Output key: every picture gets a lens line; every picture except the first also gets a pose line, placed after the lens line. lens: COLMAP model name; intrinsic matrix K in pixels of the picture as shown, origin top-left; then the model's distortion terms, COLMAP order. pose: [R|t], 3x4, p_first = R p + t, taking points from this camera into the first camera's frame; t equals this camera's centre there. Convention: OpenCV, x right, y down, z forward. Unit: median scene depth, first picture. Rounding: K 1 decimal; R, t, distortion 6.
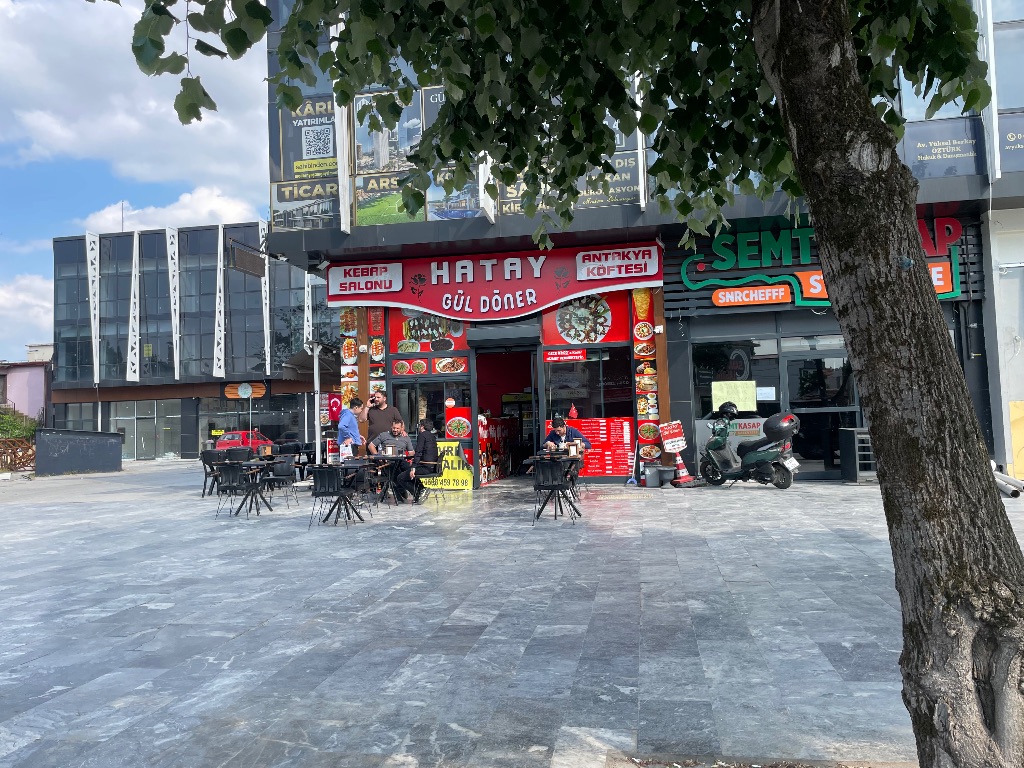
lens RADIAL K [[770.3, 0, 512.0], [0, 770.3, 384.0], [0, 0, 1]] dist [0.015273, 0.006931]
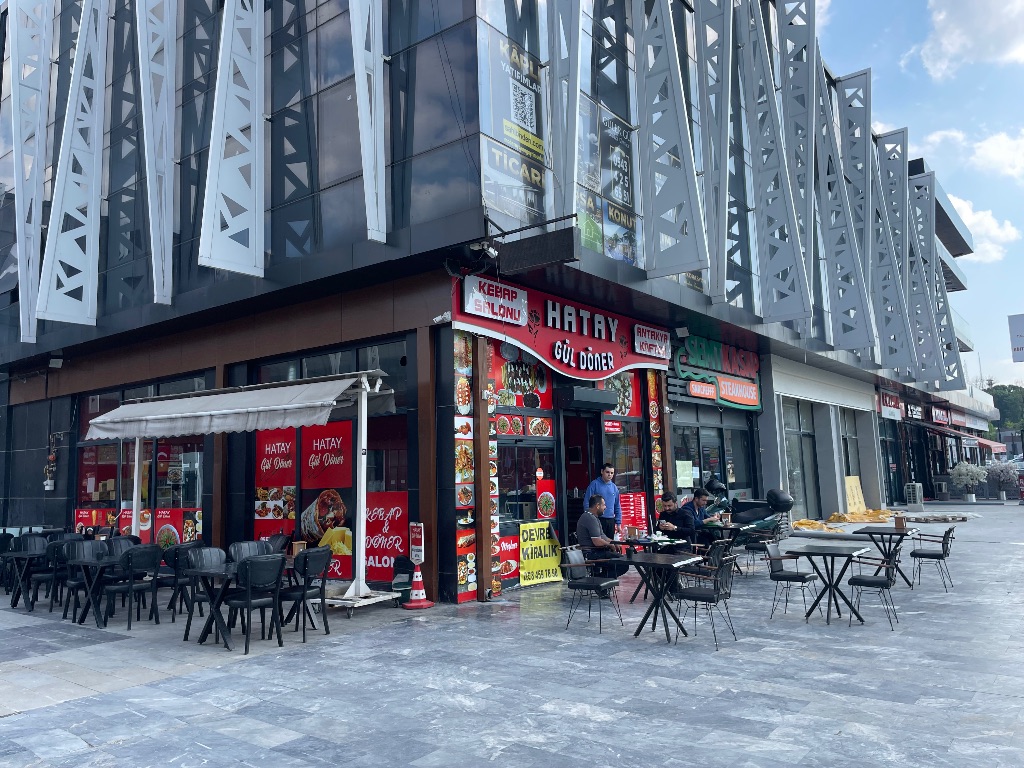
lens RADIAL K [[770.3, 0, 512.0], [0, 770.3, 384.0], [0, 0, 1]] dist [0.015273, 0.006931]
pose [[0.489147, 0.123425, 0.863424, -0.818756], [-0.045951, 0.992209, -0.115803, 0.026635], [-0.870990, 0.016969, 0.491008, 0.638265]]
